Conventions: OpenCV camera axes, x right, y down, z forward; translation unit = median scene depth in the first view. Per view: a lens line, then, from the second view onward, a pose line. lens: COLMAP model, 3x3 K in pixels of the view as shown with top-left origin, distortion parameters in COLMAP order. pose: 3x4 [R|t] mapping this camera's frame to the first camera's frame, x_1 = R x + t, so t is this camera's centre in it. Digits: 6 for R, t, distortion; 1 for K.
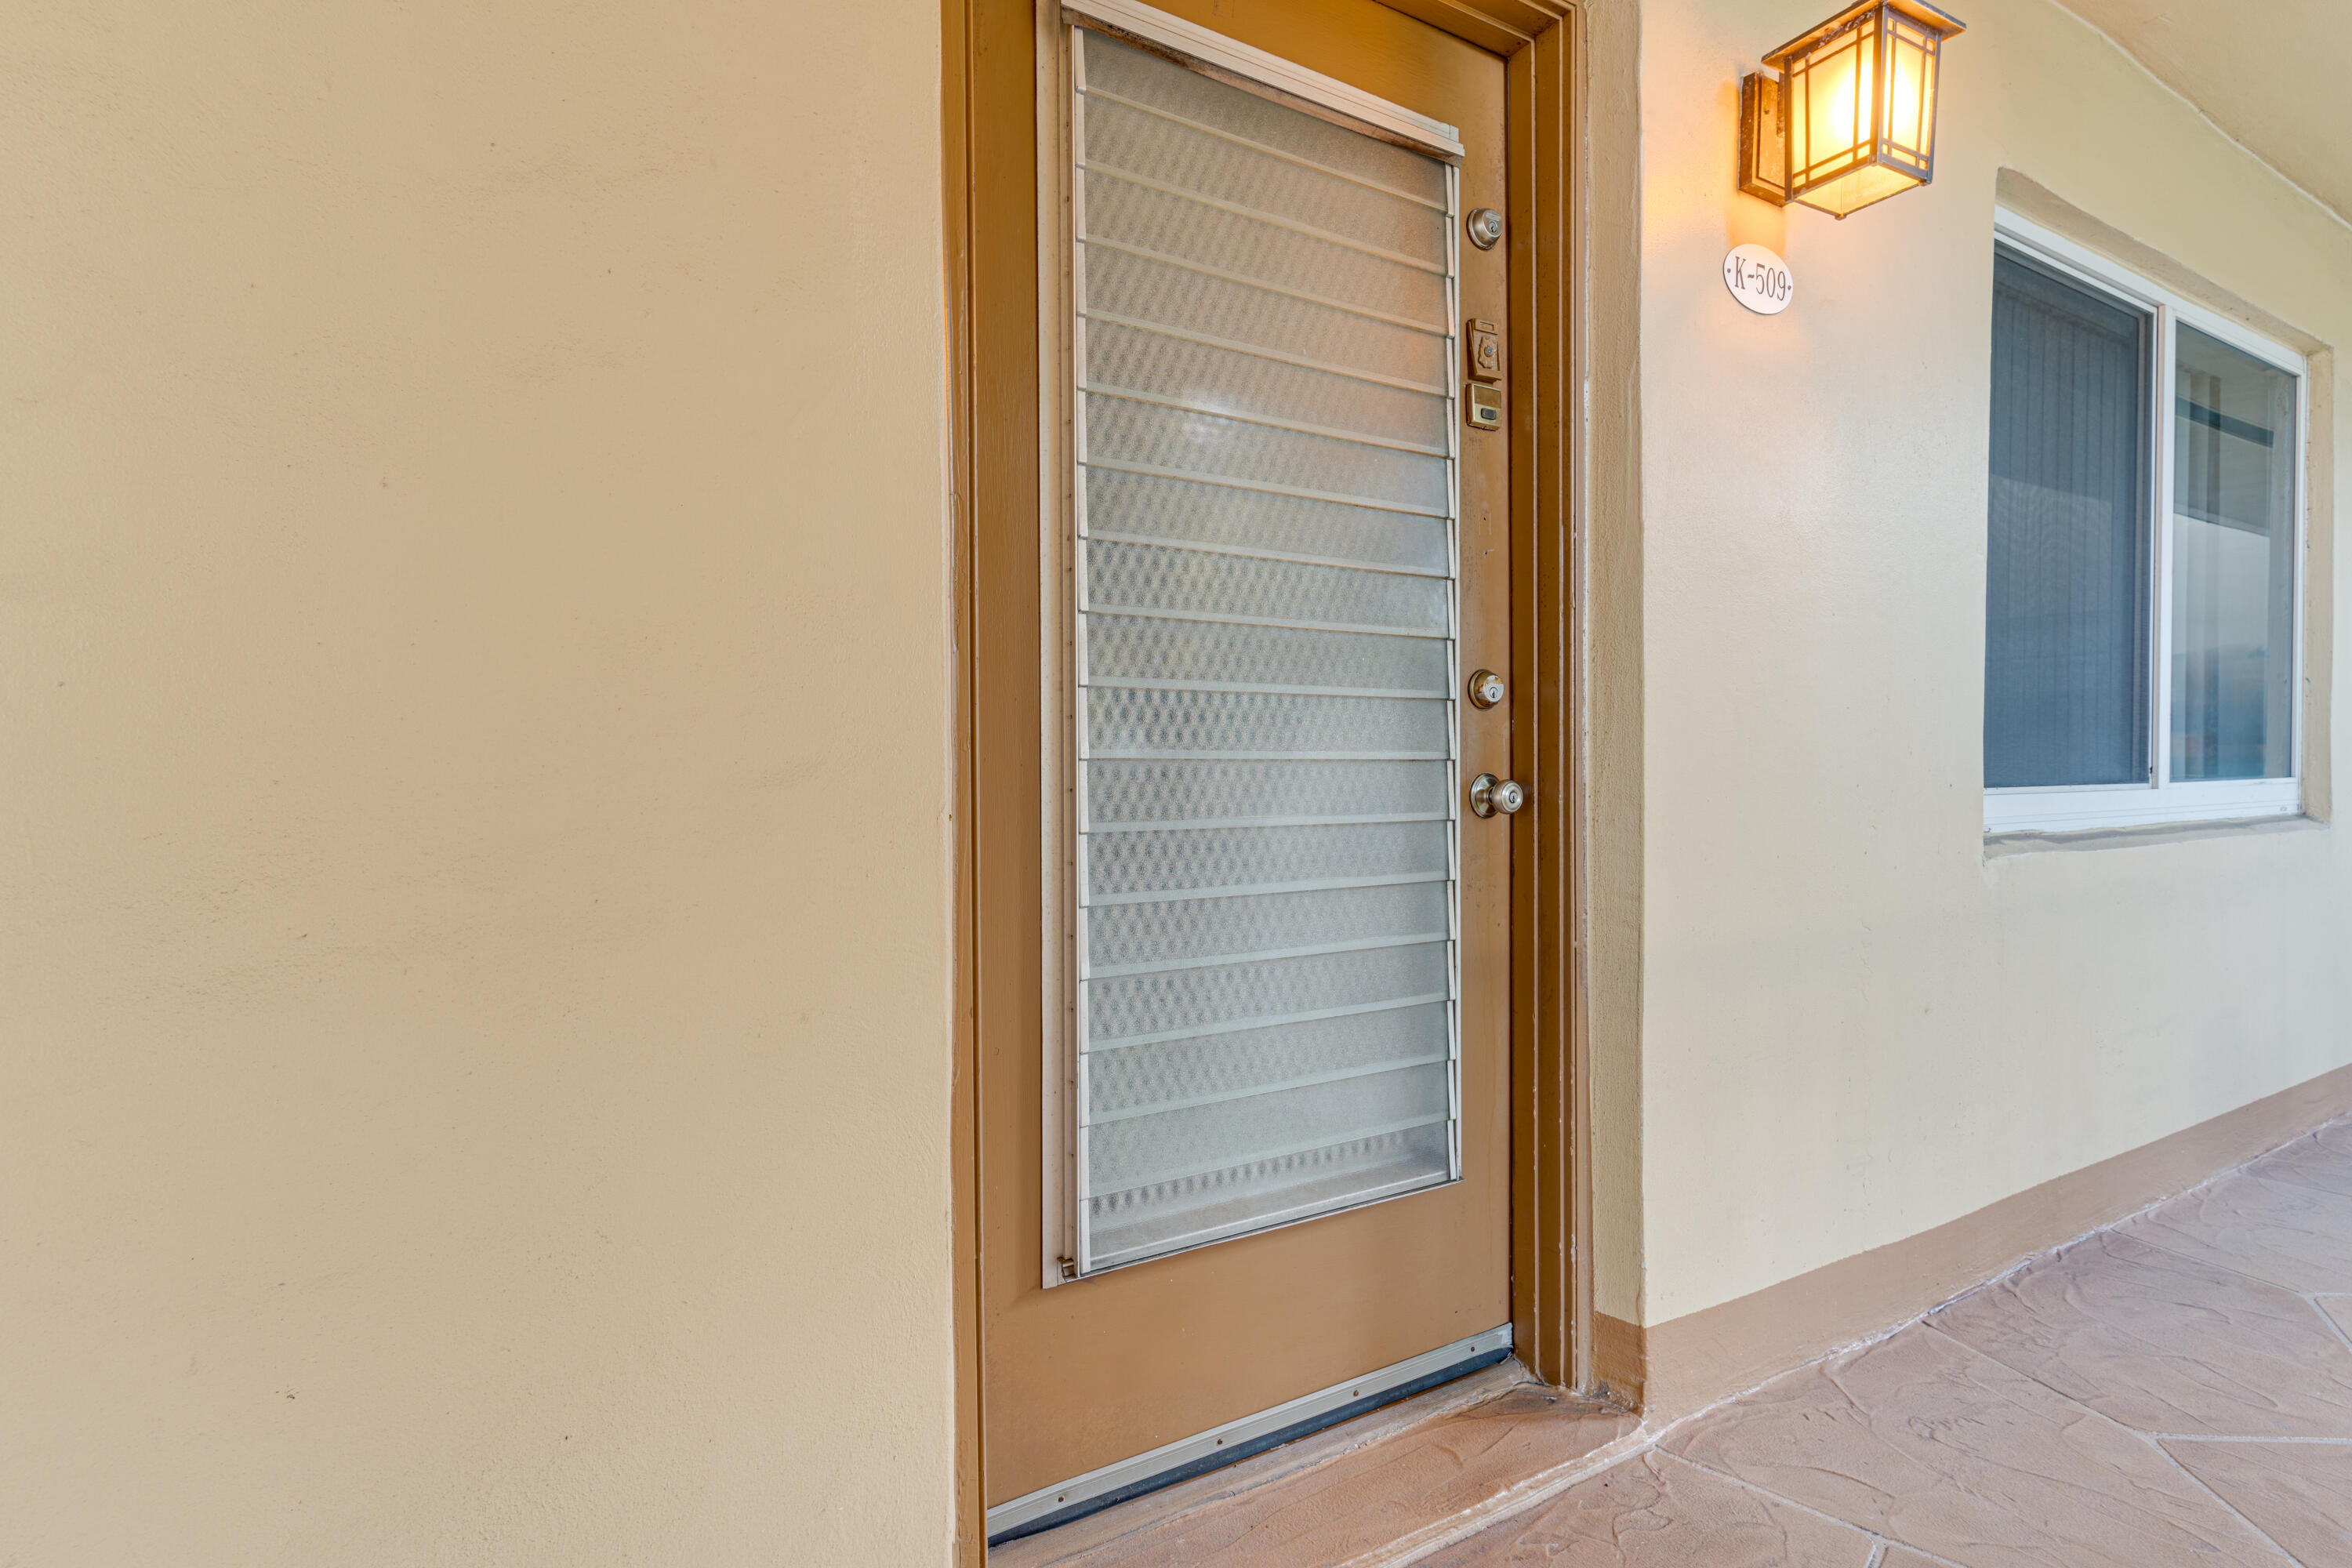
lens RADIAL K [[1116.4, 0, 1173.8], [0, 1116.4, 782.9], [0, 0, 1]] dist [0.005881, 0.000451]
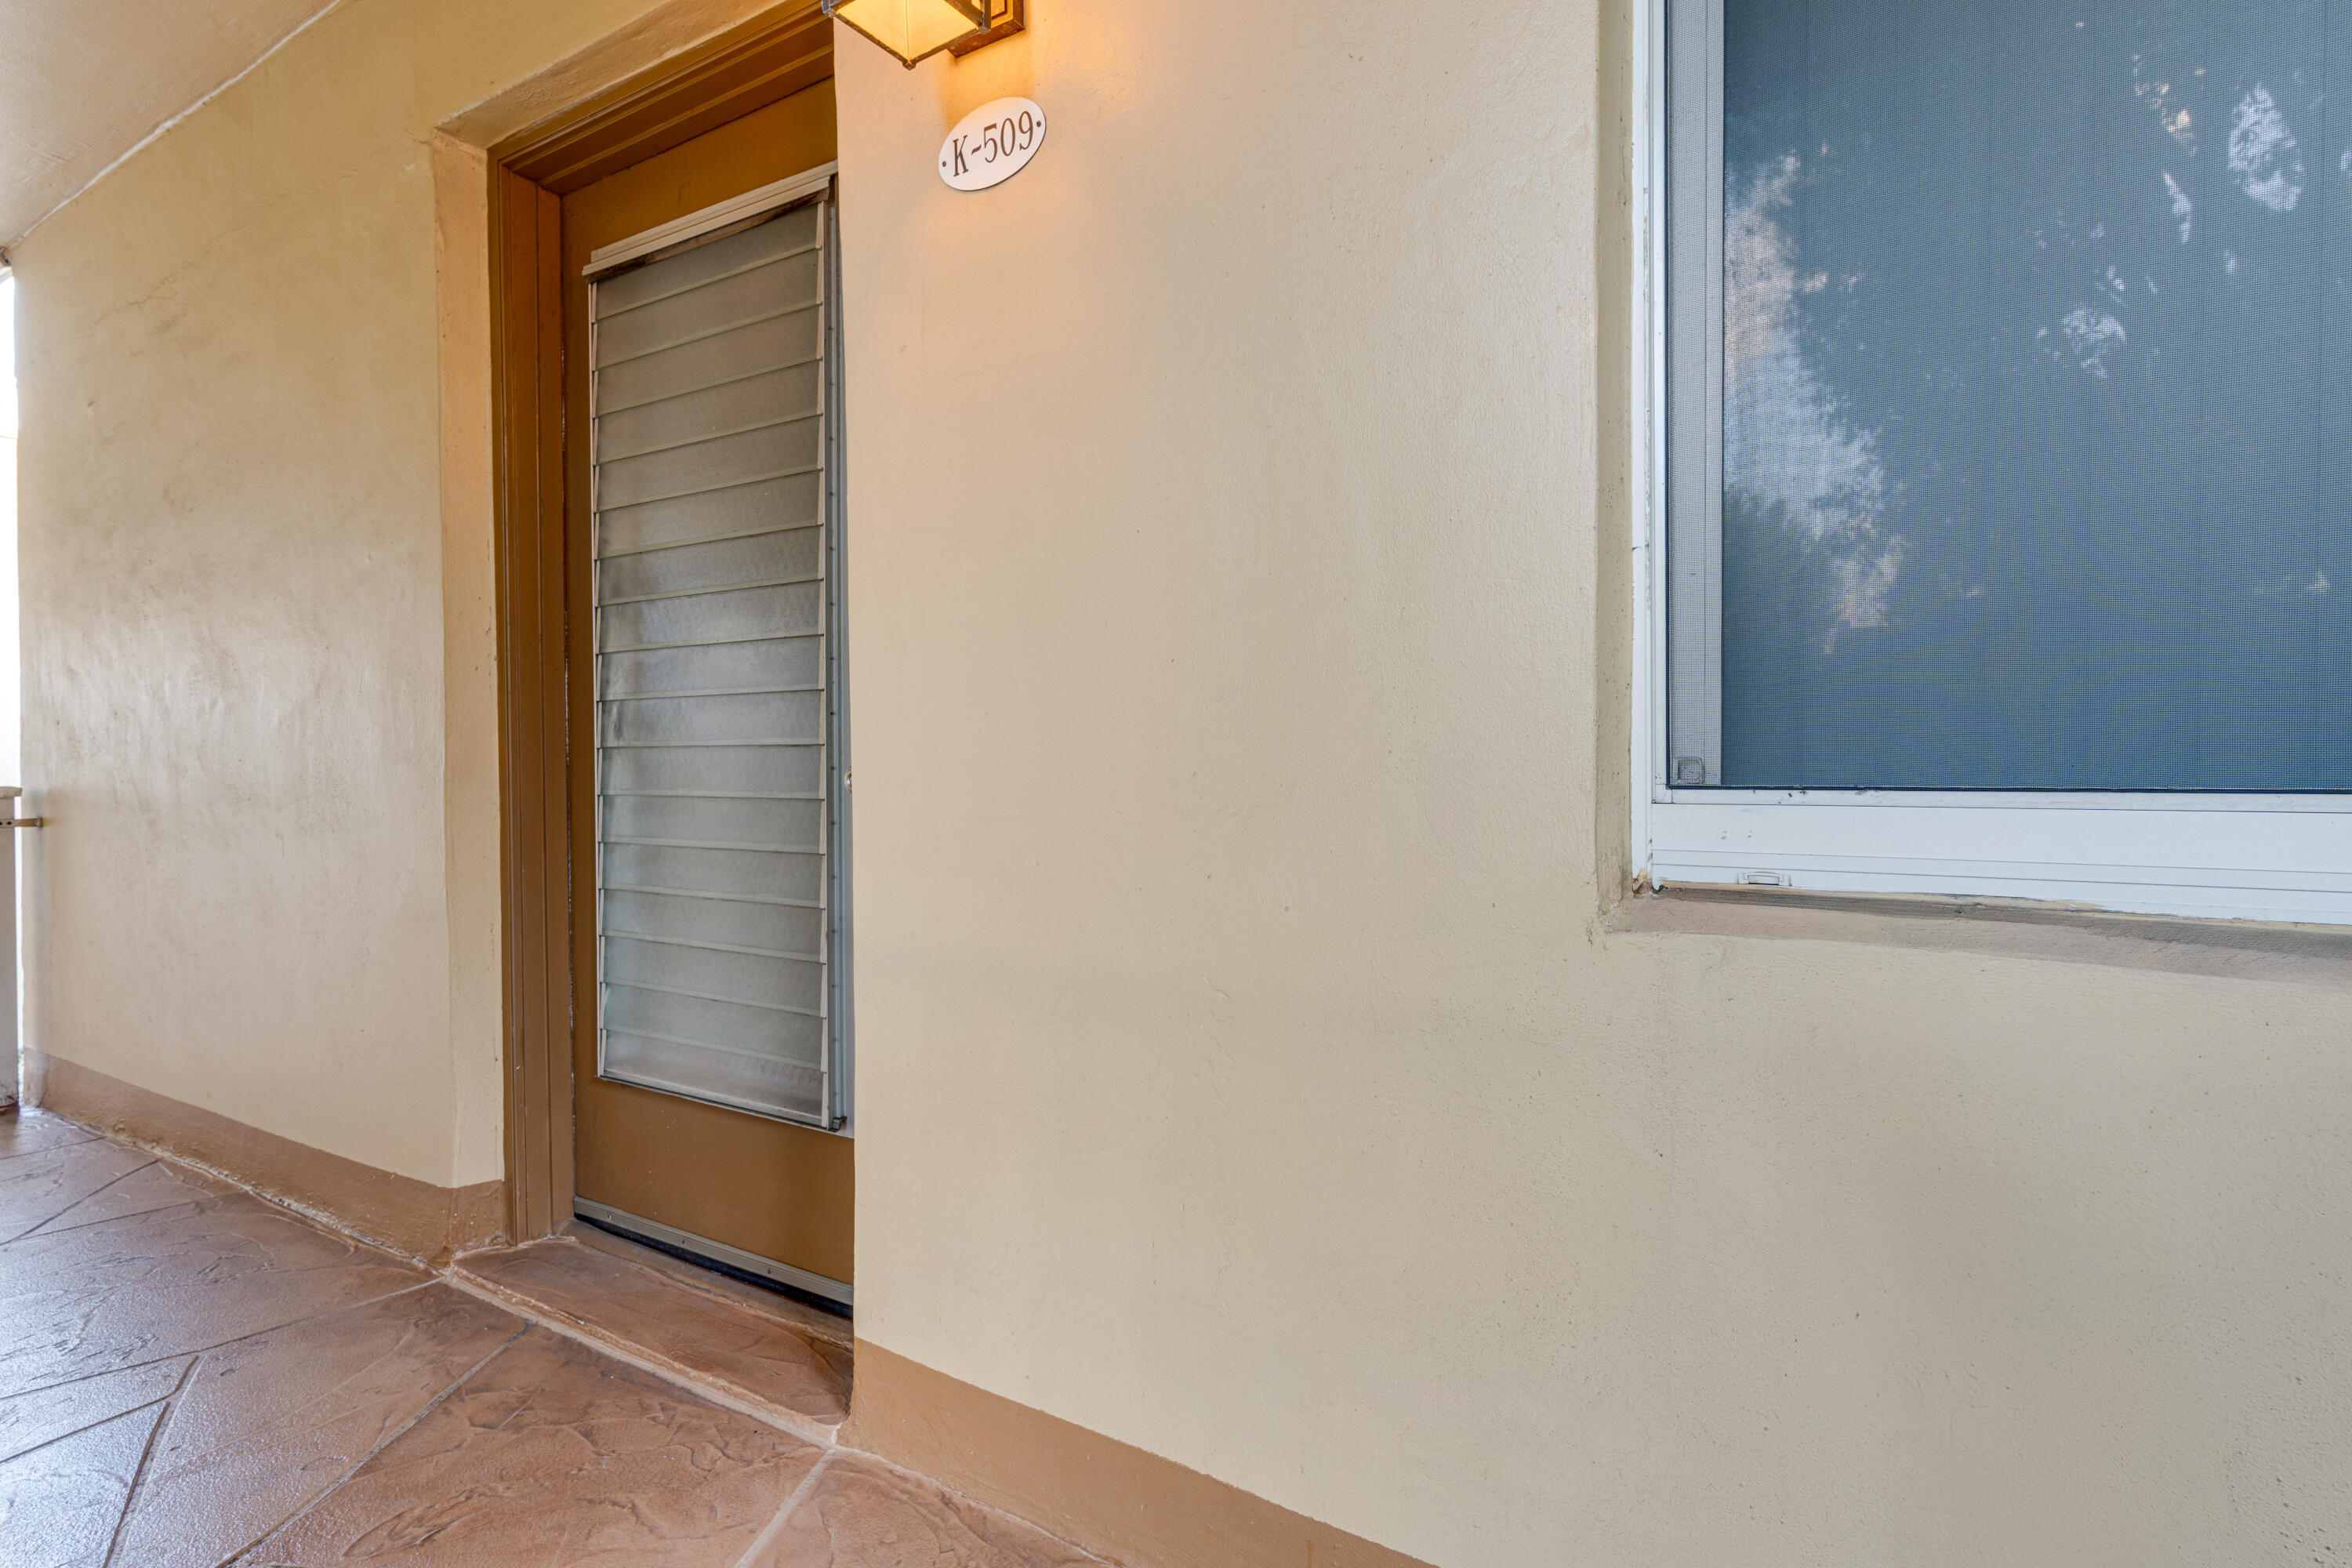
lens RADIAL K [[1116.4, 0, 1174.0], [0, 1116.4, 778.8], [0, 0, 1]] dist [0.005881, 0.000451]
pose [[0.489438, 0.017503, -0.871863, 1.392023], [-0.007109, 0.999845, 0.016082, -0.008529], [0.872009, -0.001673, 0.489486, 0.773957]]
